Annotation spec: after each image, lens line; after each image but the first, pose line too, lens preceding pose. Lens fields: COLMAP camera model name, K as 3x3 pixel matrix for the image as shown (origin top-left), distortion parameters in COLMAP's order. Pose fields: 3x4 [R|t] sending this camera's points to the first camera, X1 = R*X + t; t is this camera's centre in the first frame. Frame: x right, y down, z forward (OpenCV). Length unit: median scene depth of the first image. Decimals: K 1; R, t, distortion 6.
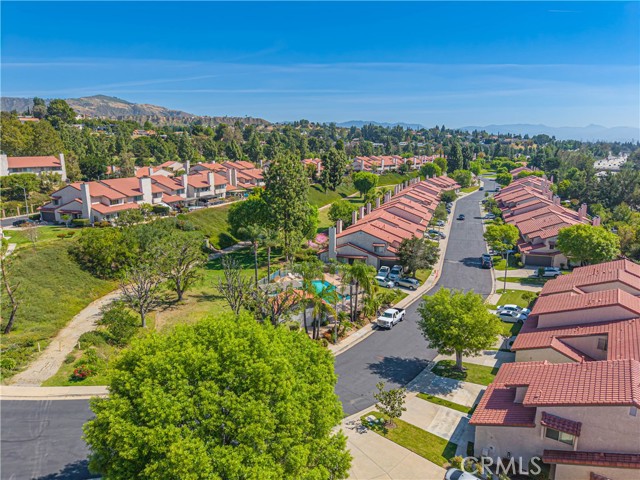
lens RADIAL K [[427.4, 0, 320.0], [0, 427.4, 240.0], [0, 0, 1]] dist [0.045310, -0.048800]
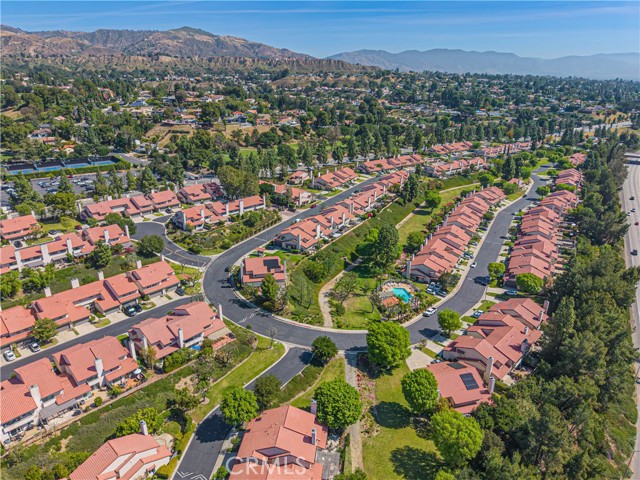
lens RADIAL K [[427.4, 0, 320.0], [0, 427.4, 240.0], [0, 0, 1]] dist [0.045310, -0.048800]
pose [[0.985647, 0.071619, -0.152877, -0.103586], [-0.047770, 0.986864, 0.154329, -0.501999], [0.161921, -0.144811, 0.976121, -1.288281]]
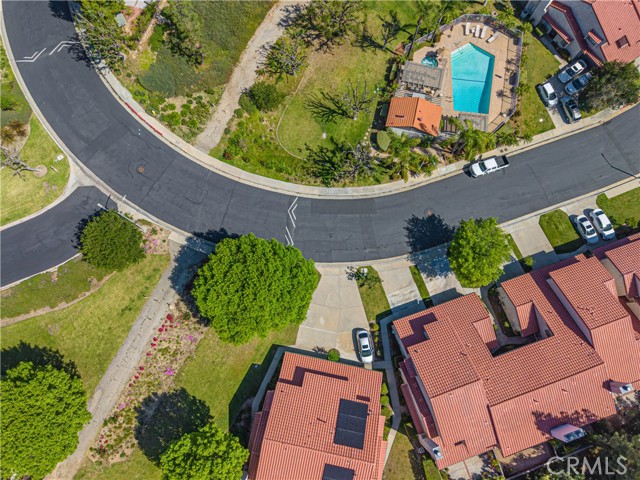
lens RADIAL K [[427.4, 0, 320.0], [0, 427.4, 240.0], [0, 0, 1]] dist [0.045310, -0.048800]
pose [[0.802145, 0.584587, -0.121747, 0.055002], [-0.132924, 0.373581, 0.918024, -0.553411], [0.582147, -0.720205, 0.377371, 0.177095]]
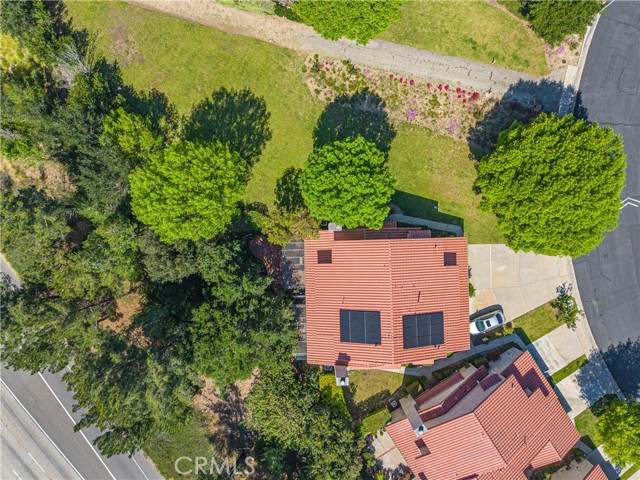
lens RADIAL K [[427.4, 0, 320.0], [0, 427.4, 240.0], [0, 0, 1]] dist [0.045310, -0.048800]
pose [[-0.397712, 0.917402, 0.014067, 0.113578], [-0.194890, -0.099450, 0.975770, -0.381865], [0.896573, 0.385334, 0.218345, -0.058262]]
